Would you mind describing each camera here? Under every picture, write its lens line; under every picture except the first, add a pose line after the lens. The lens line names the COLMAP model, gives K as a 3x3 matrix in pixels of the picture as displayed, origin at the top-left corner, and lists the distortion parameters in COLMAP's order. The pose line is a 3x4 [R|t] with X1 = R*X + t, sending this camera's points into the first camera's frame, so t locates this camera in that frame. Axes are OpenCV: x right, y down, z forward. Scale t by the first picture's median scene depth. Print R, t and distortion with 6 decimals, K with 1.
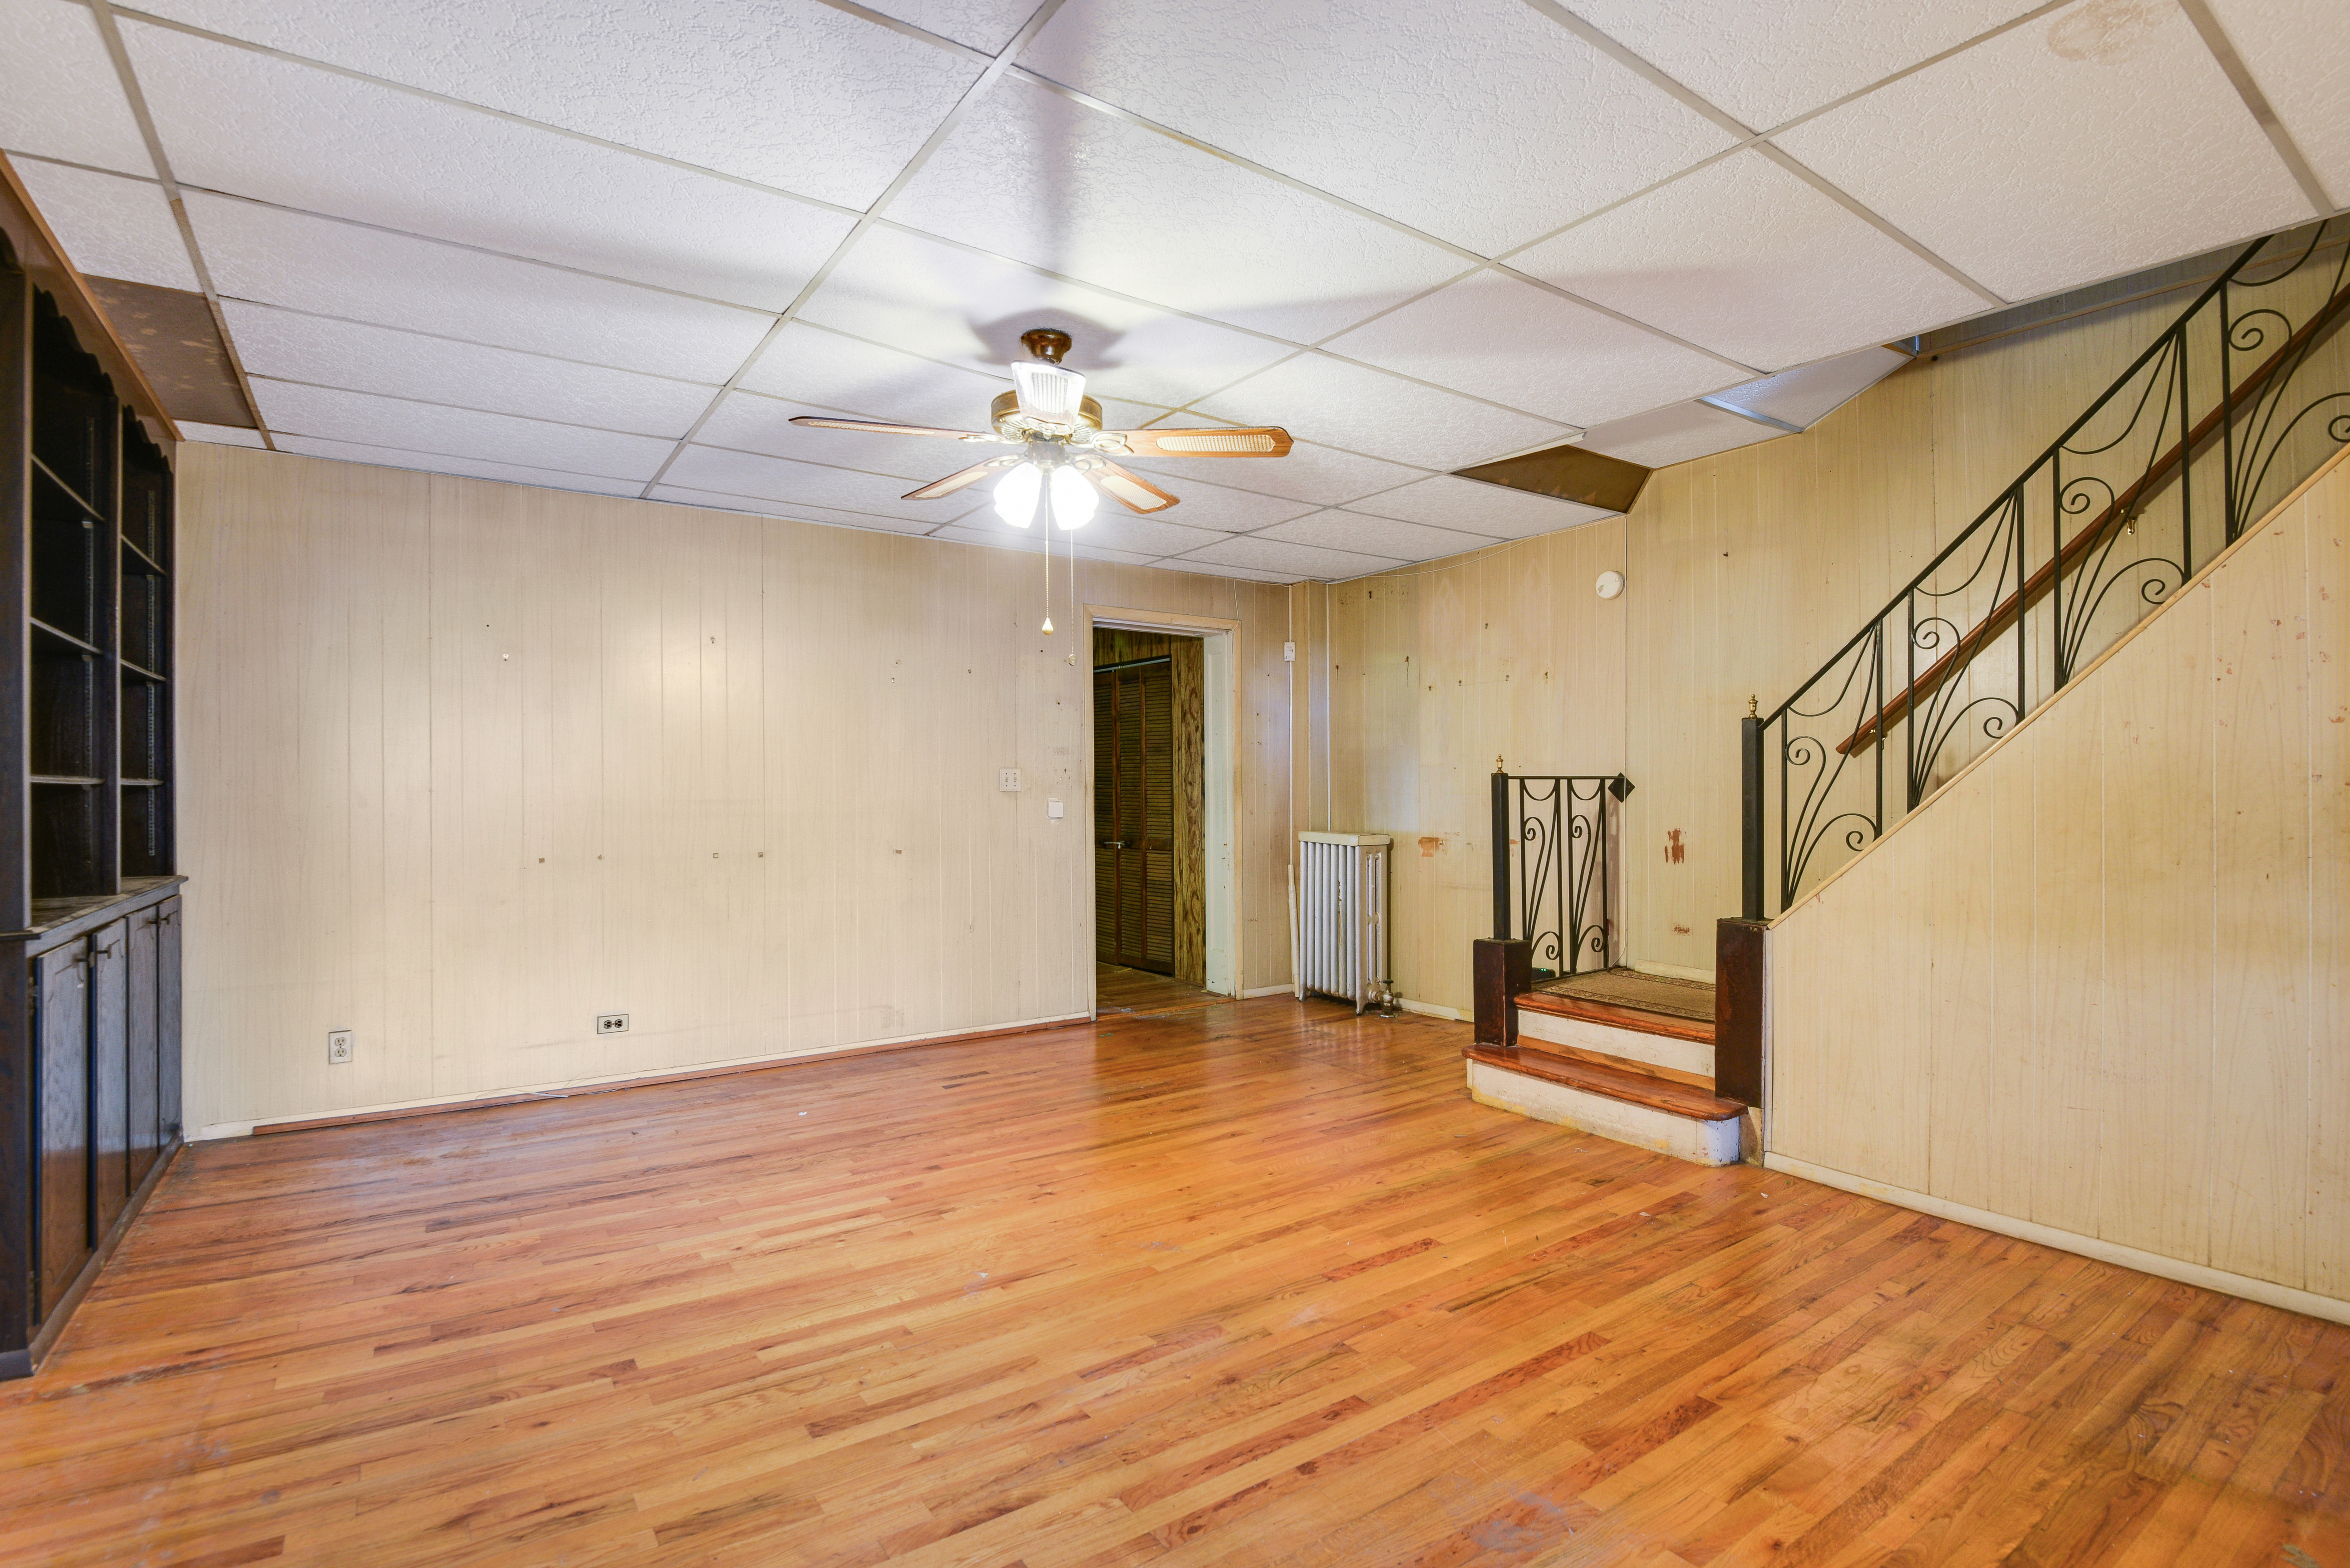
lens RADIAL K [[1114.0, 0, 1168.0], [0, 1114.0, 760.4], [0, 0, 1]] dist [-0.000083, -0.025792]
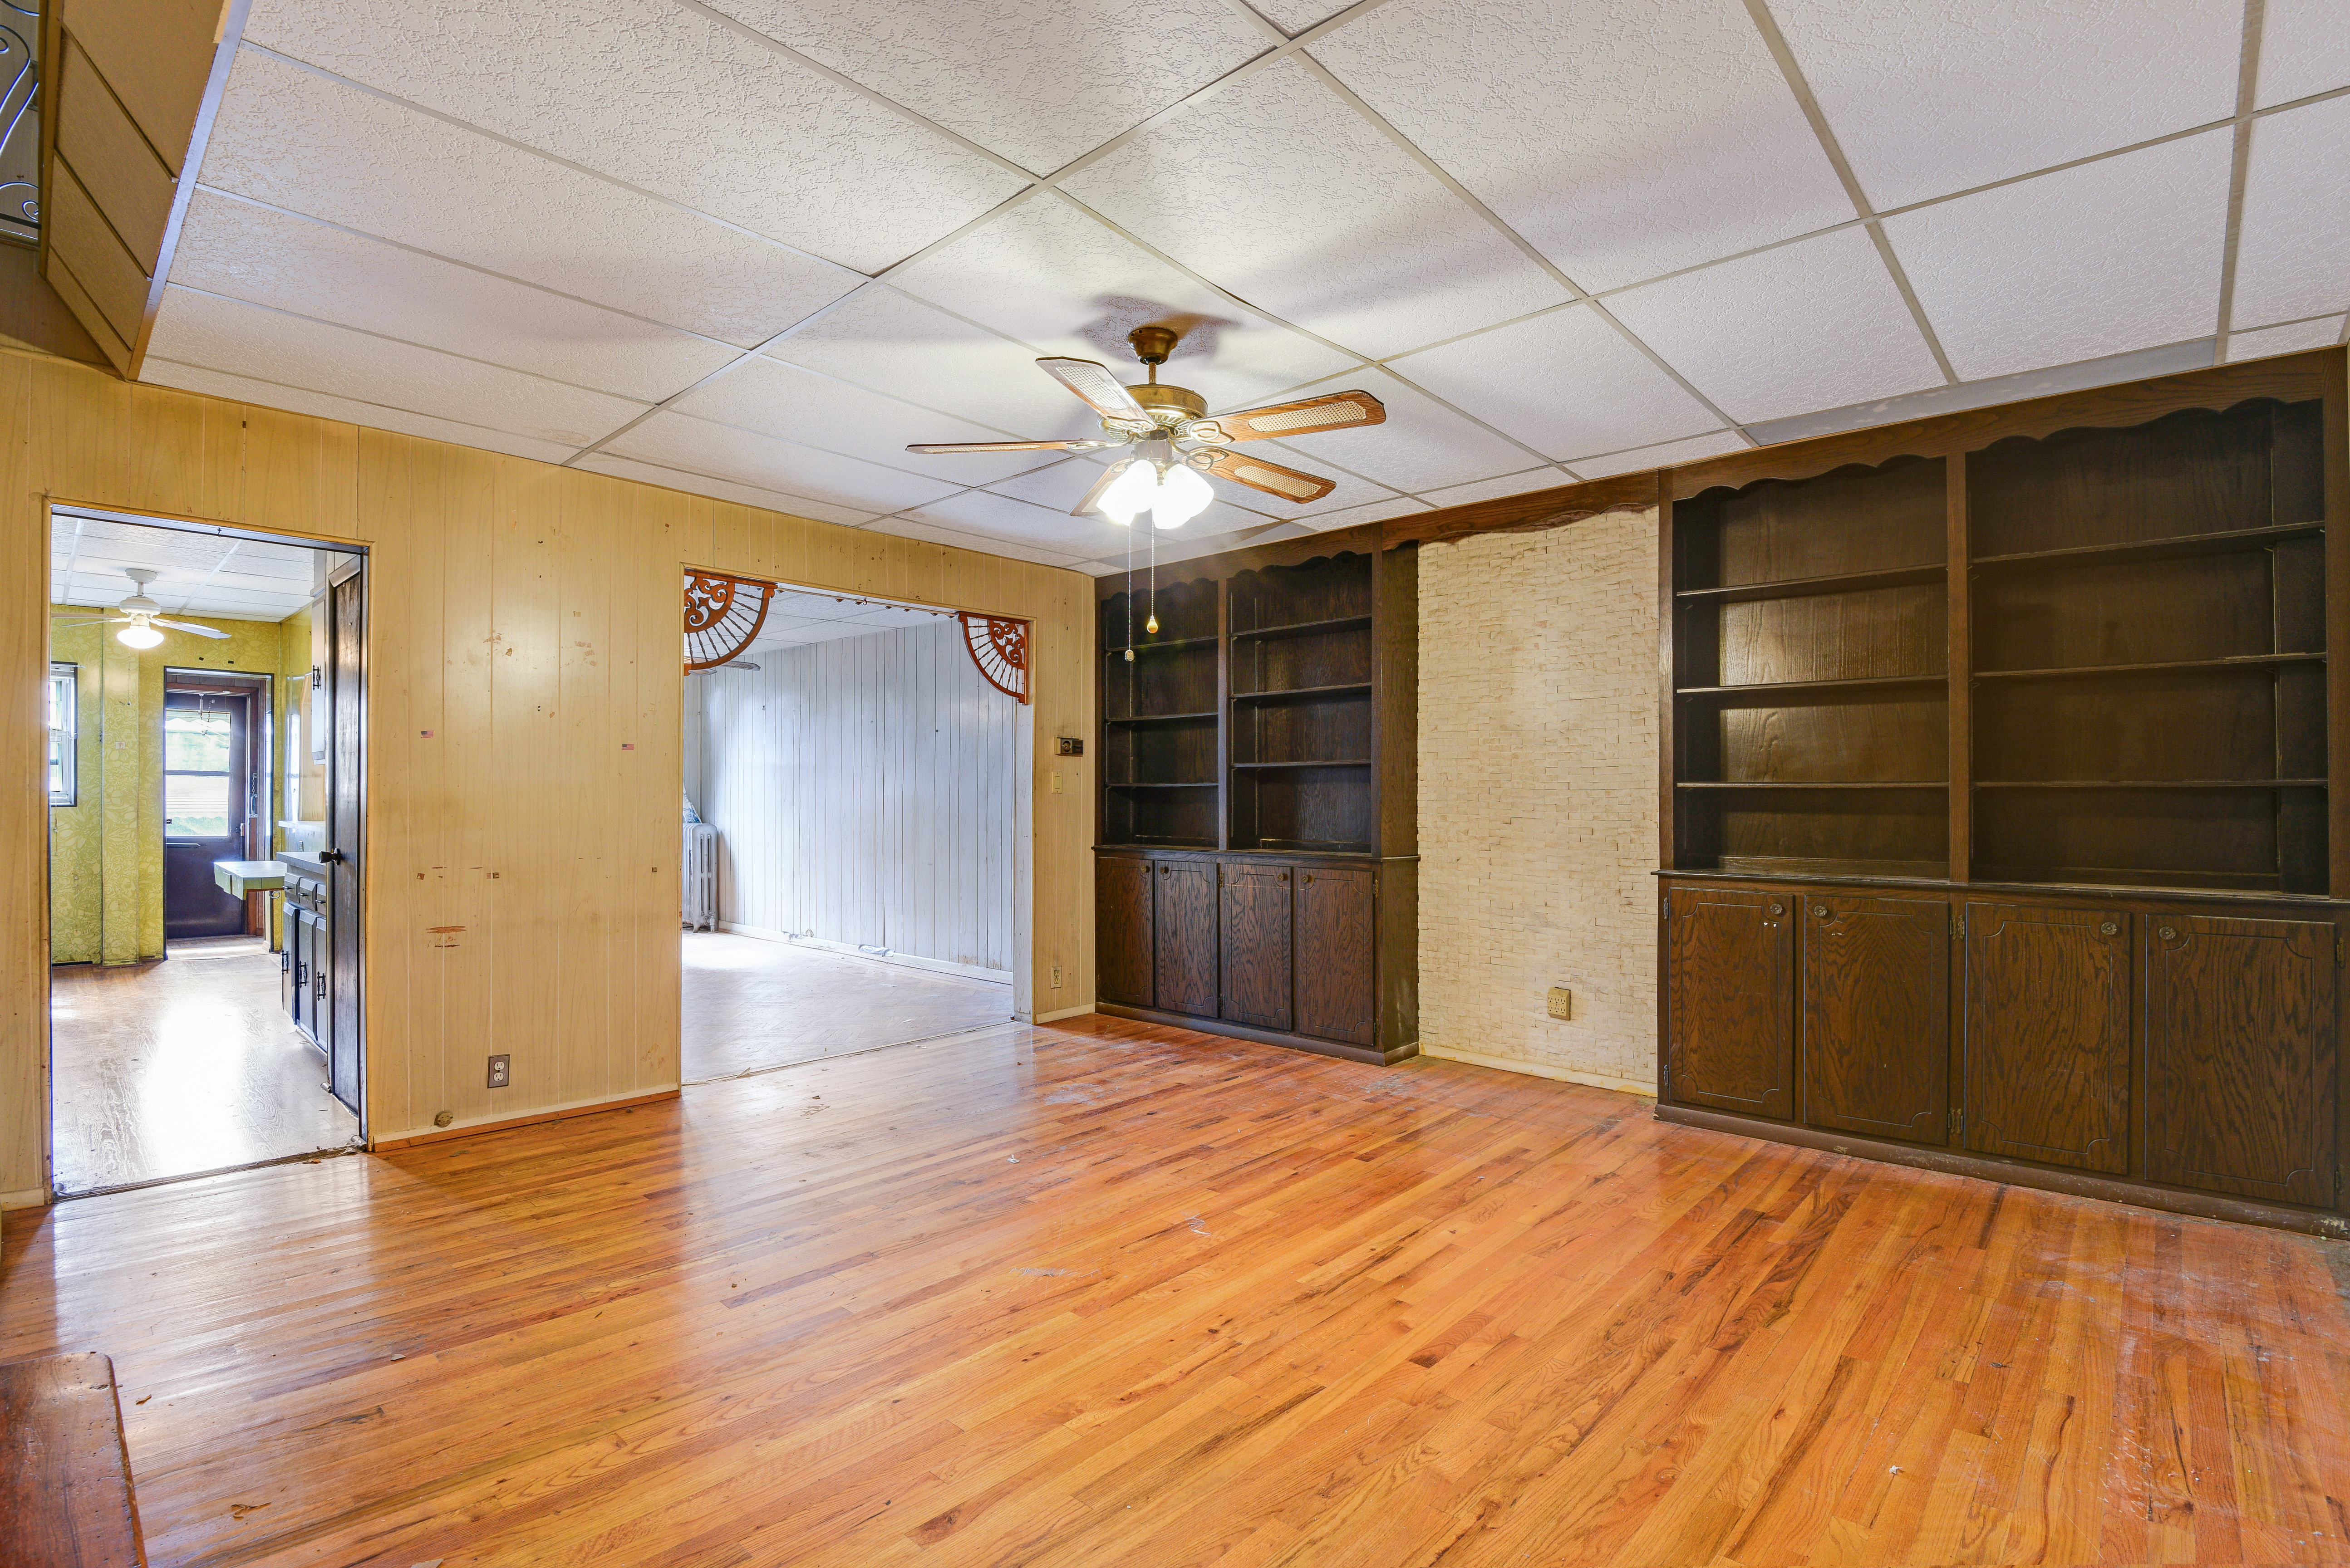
lens RADIAL K [[1097.5, 0, 1166.5], [0, 1097.5, 800.8], [0, 0, 1]] dist [-0.000227, -0.023311]
pose [[-0.976357, 0.000213, -0.216166, 0.111242], [0.005415, 0.999710, -0.023473, 0.075895], [0.216098, -0.024088, -0.976074, 2.378834]]
